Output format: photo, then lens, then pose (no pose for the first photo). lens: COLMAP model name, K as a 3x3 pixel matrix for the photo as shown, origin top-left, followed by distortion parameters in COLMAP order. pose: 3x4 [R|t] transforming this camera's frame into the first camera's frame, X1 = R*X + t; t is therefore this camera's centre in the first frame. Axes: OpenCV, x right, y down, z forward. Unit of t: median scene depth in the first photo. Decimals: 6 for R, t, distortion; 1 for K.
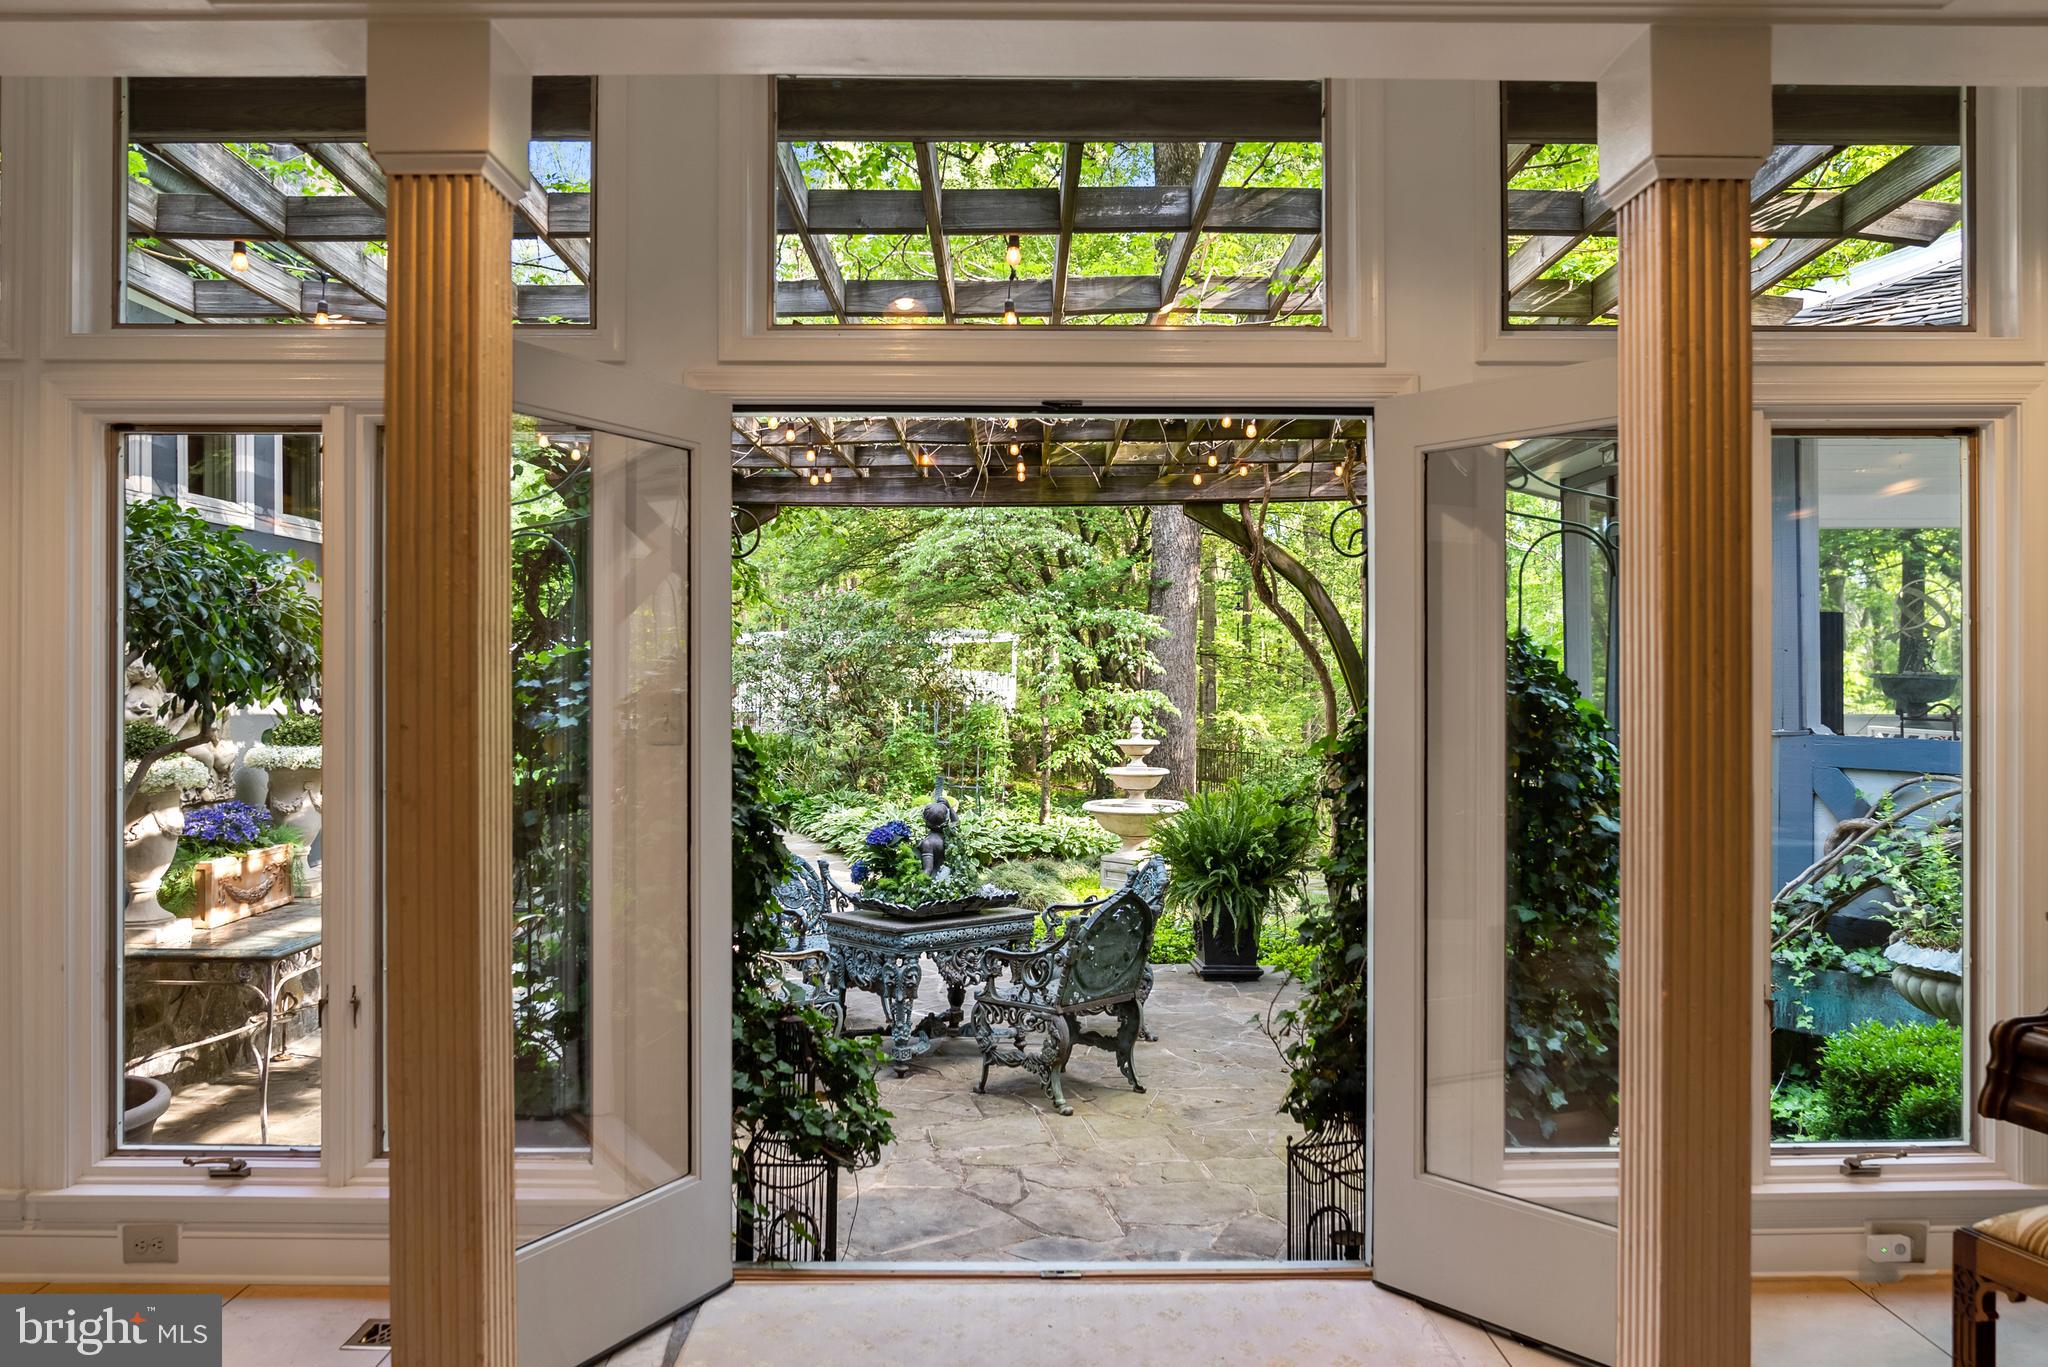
lens RADIAL K [[1497.3, 0, 1027.2], [0, 1497.3, 663.2], [0, 0, 1]] dist [-0.005963, -0.003792]
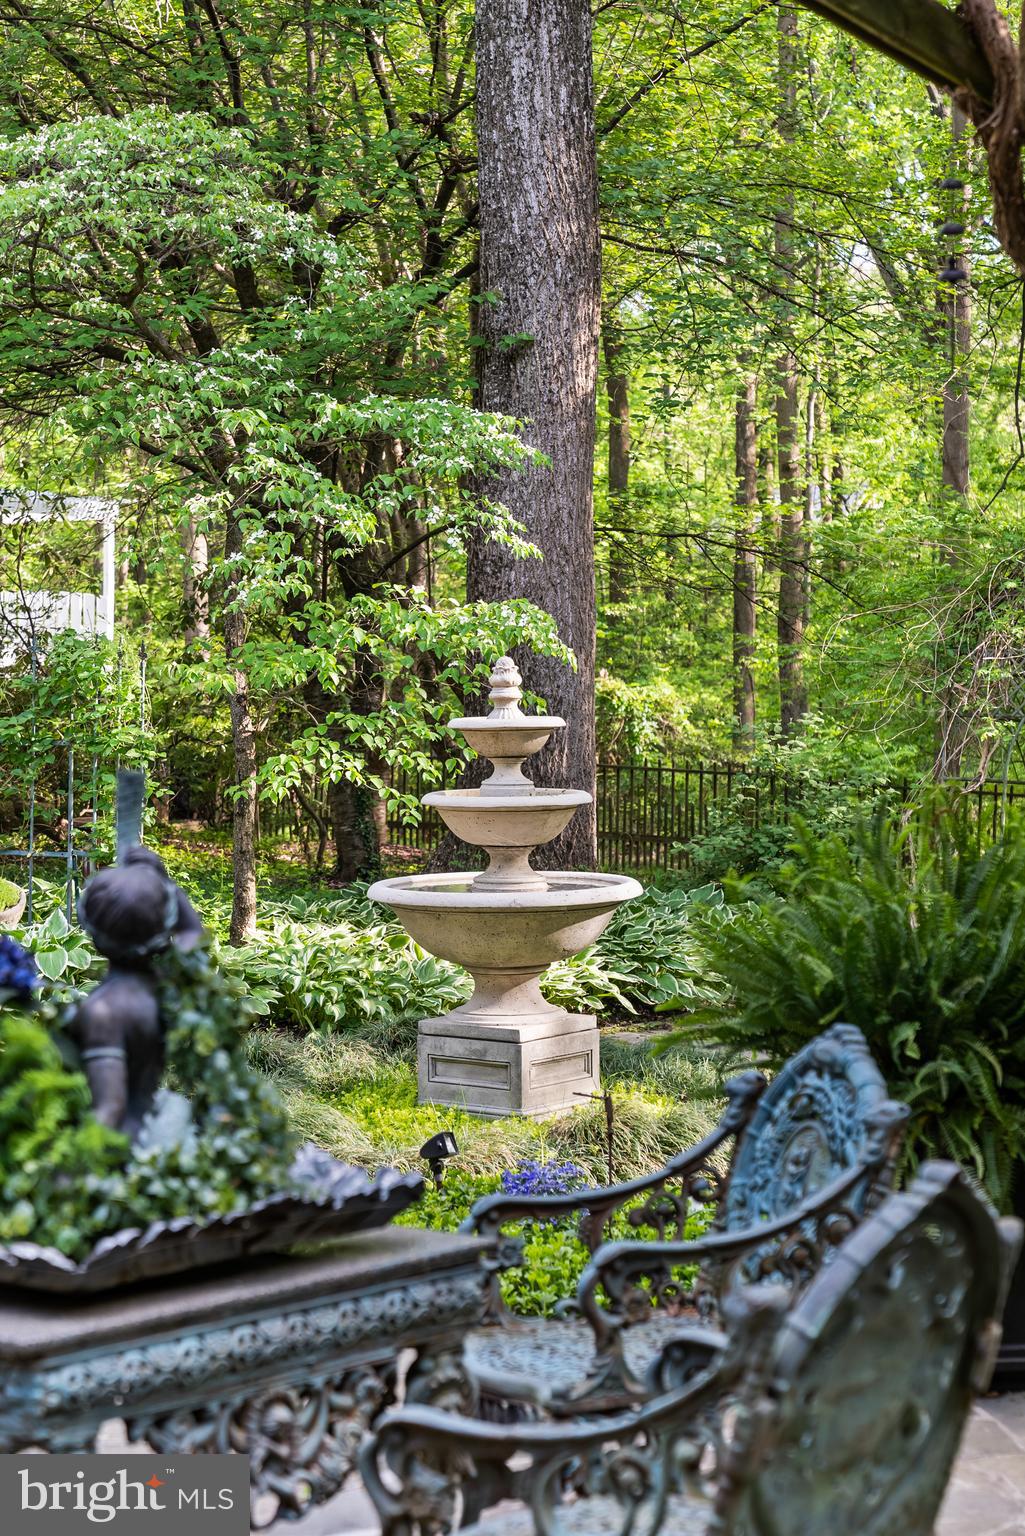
lens RADIAL K [[3157.2, 0, 512.5], [0, 3157.2, 768.0], [0, 0, 1]] dist [0.020798, 0.332110]
pose [[0.990945, -0.019566, 0.132833, -0.032627], [0.012697, 0.998547, 0.052362, 0.022128], [-0.133665, -0.050201, 0.989754, 0.200439]]
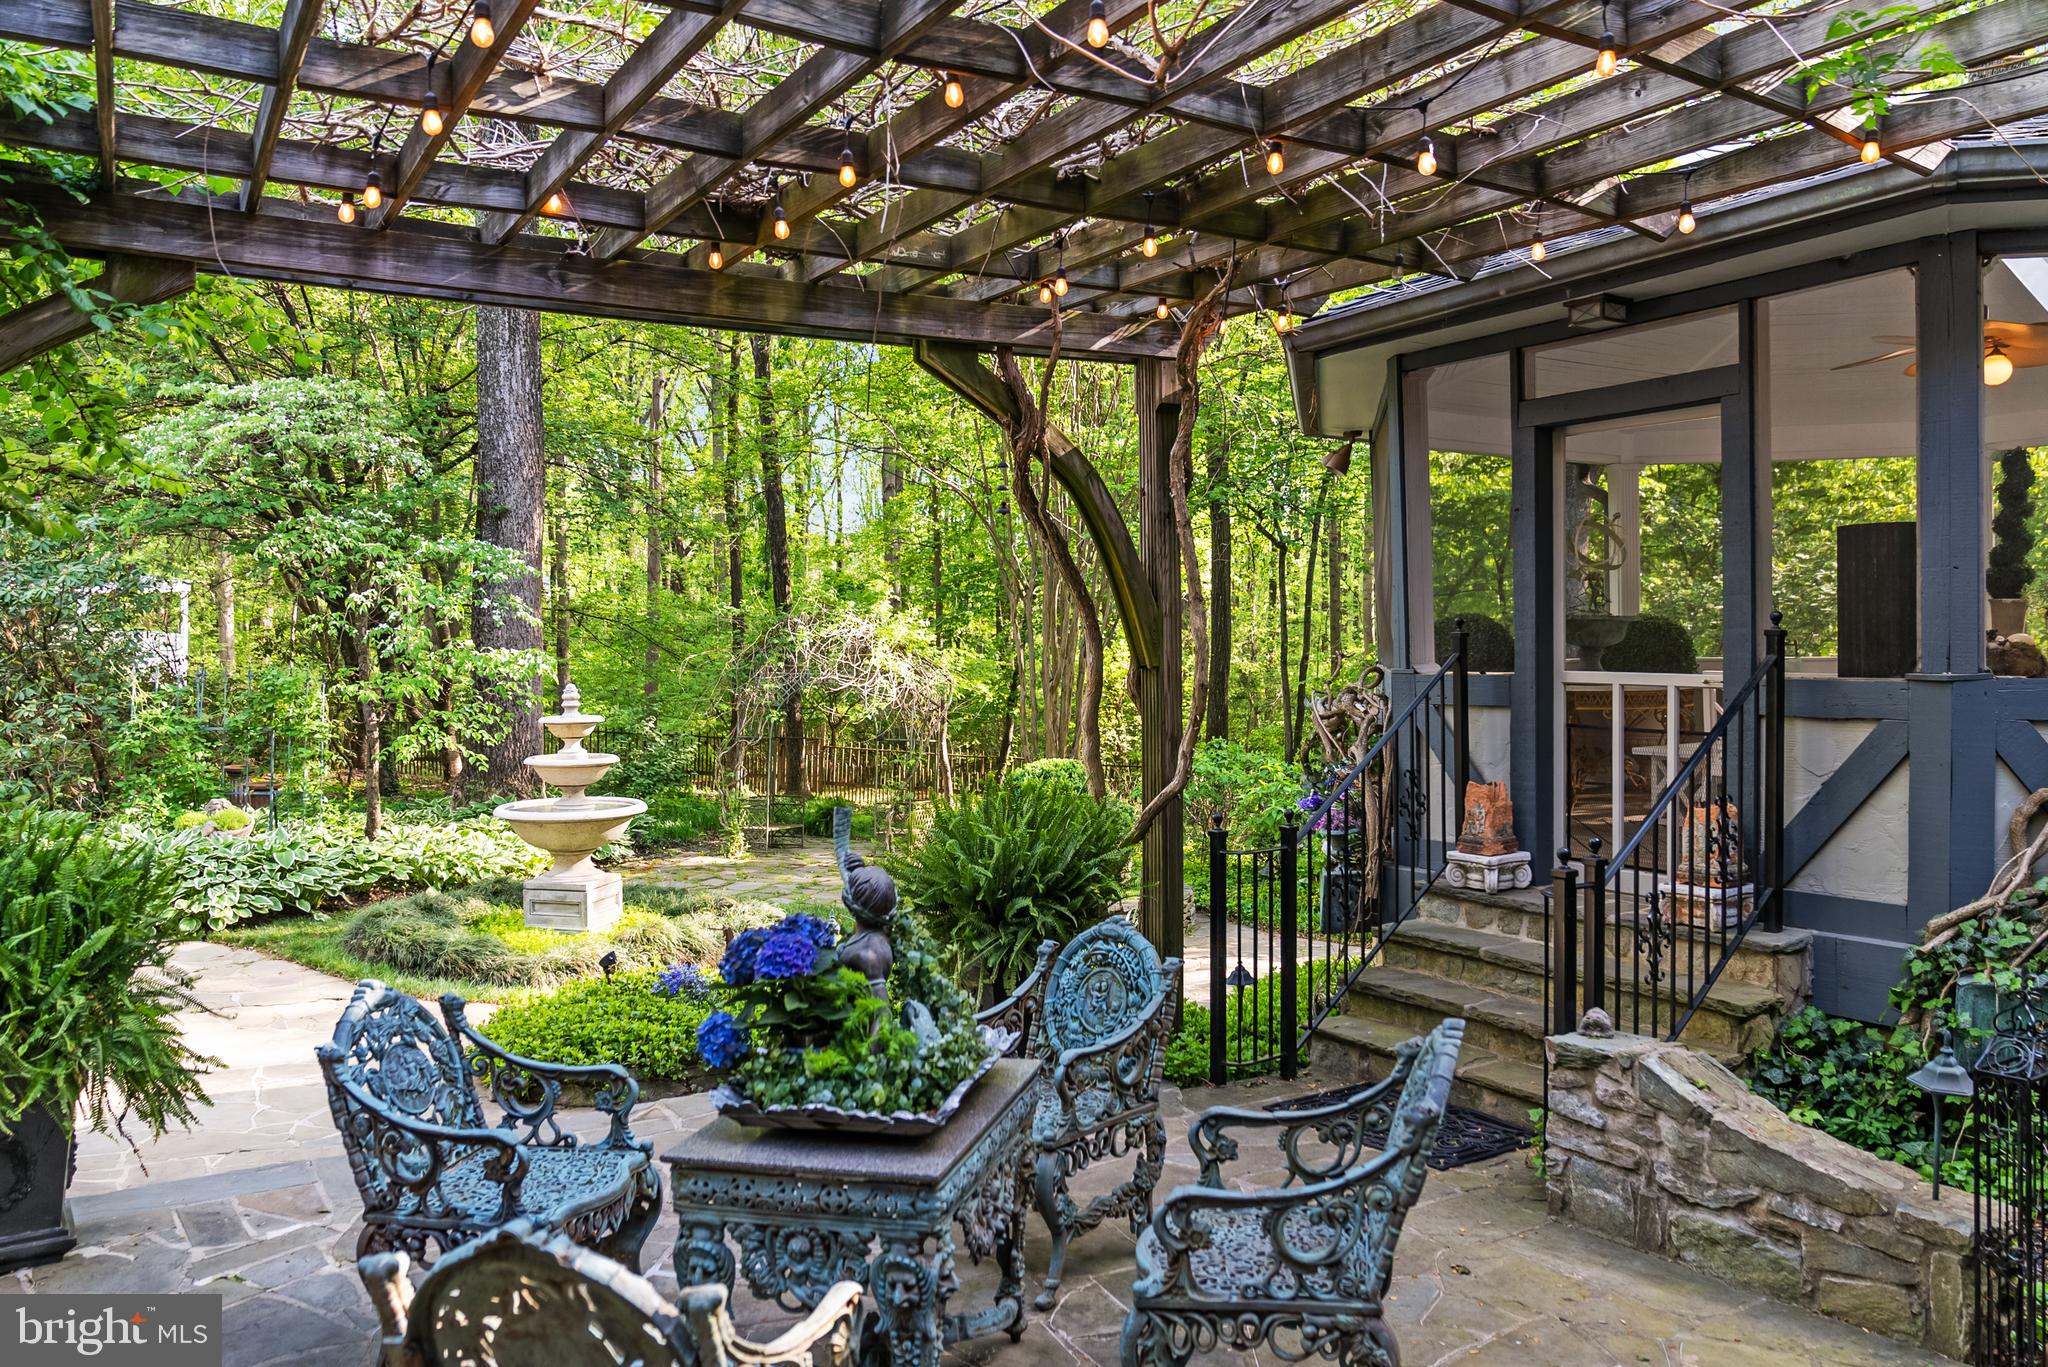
lens RADIAL K [[1497.3, 0, 1027.2], [0, 1497.3, 663.2], [0, 0, 1]] dist [-0.005963, -0.003792]
pose [[0.840226, -0.016253, 0.541993, -0.130979], [0.003037, 0.999676, 0.025270, 0.008535], [-0.542228, -0.019587, 0.840003, 0.278589]]
